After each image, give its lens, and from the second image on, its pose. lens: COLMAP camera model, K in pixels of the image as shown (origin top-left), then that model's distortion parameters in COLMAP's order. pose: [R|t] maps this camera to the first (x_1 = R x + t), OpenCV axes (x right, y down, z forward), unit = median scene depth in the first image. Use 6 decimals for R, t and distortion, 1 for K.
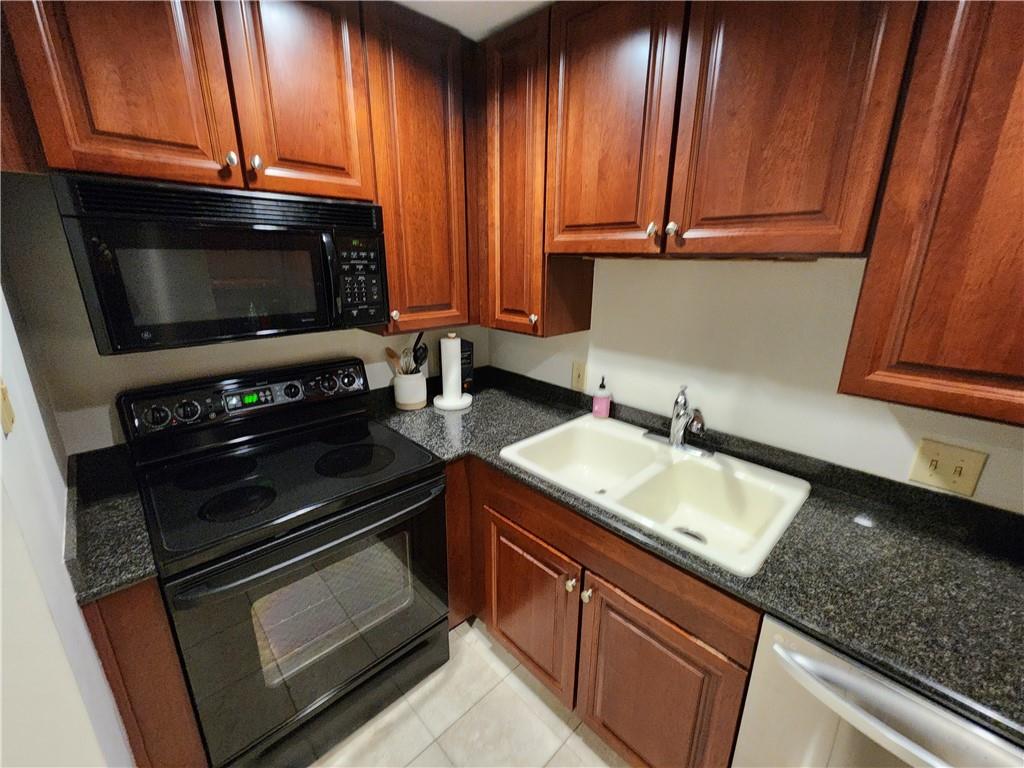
lens RADIAL K [[419.5, 0, 515.6], [0, 419.5, 380.3], [0, 0, 1]] dist [-0.001681, -0.000565]
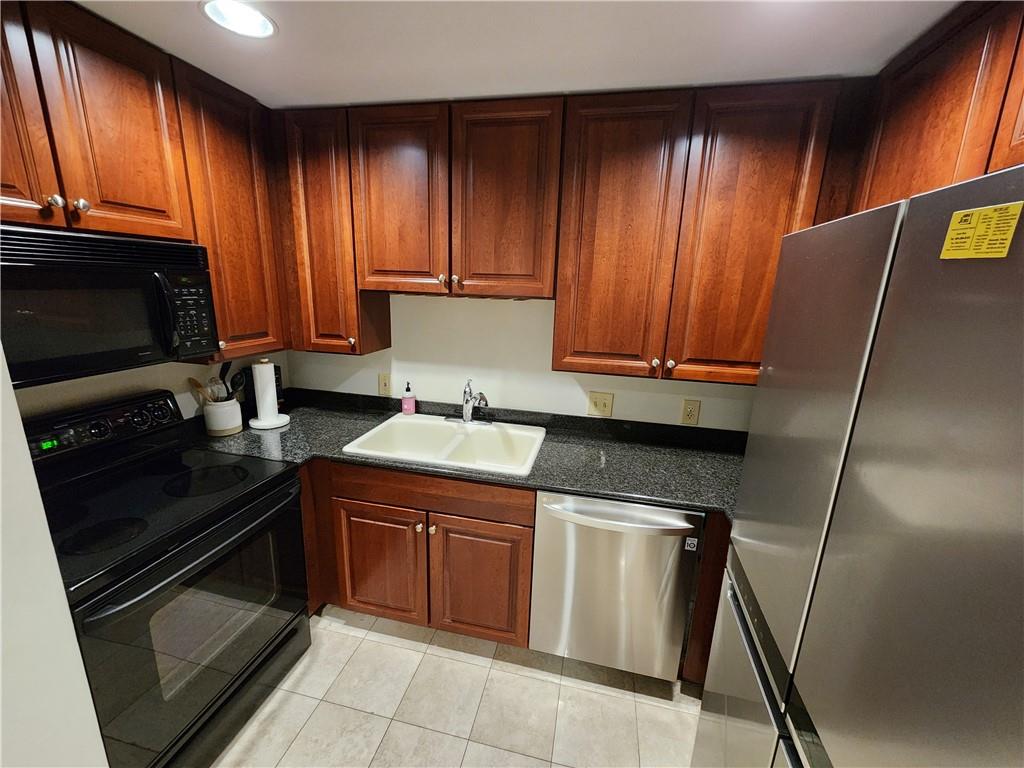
lens RADIAL K [[419.5, 0, 509.8], [0, 419.5, 386.5], [0, 0, 1]] dist [-0.001681, -0.000565]
pose [[0.834407, -0.113819, 0.539268, -0.287154], [0.129323, 0.991560, 0.009180, 0.042245], [-0.535761, 0.062080, 0.842084, -0.334282]]
